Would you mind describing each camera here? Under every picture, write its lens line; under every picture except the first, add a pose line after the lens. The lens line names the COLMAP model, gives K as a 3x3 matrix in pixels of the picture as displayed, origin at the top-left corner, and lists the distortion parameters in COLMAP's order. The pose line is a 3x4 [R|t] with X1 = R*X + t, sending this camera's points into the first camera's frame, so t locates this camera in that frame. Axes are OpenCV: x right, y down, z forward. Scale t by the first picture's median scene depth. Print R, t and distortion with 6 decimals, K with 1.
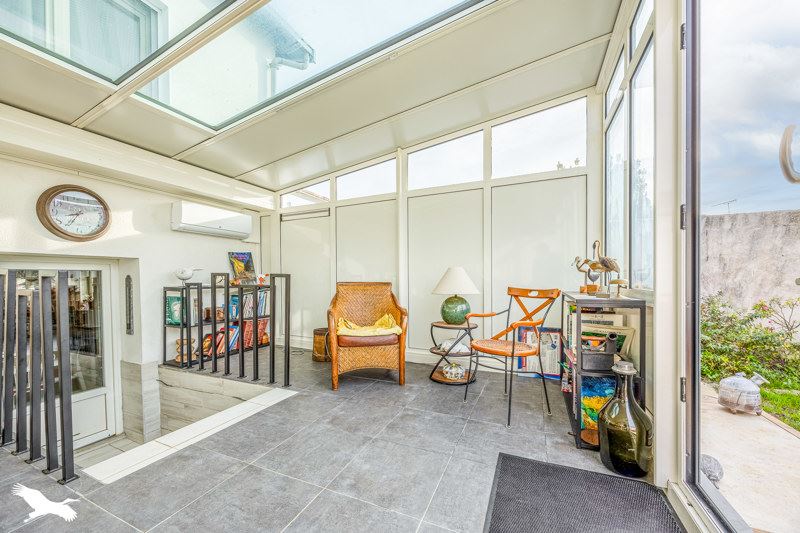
lens RADIAL K [[302.6, 0, 400.0], [0, 302.6, 266.5], [0, 0, 1]] dist [-0.000130, -0.000015]
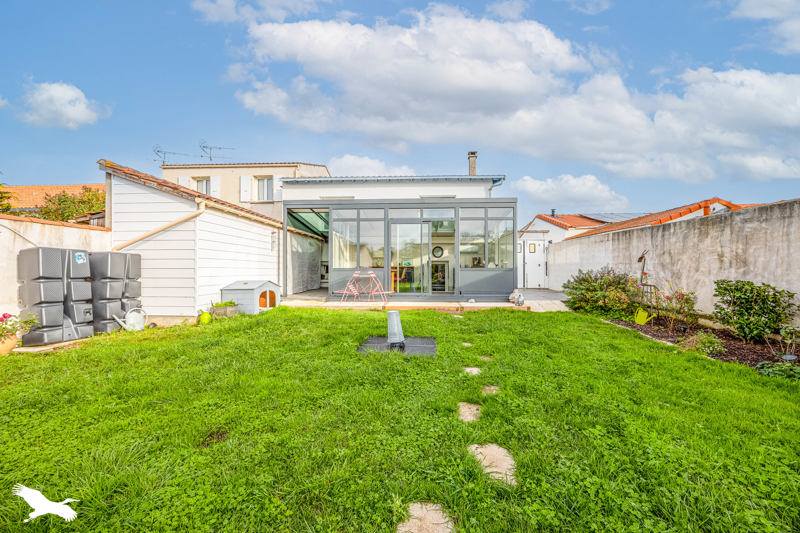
lens RADIAL K [[302.6, 0, 400.0], [0, 302.6, 266.5], [0, 0, 1]] dist [-0.000130, -0.000015]
pose [[0.328083, 0.001813, -0.944647, 2.122643], [0.028387, 0.999528, 0.011777, -0.014647], [0.944222, -0.030680, 0.327877, -0.744243]]
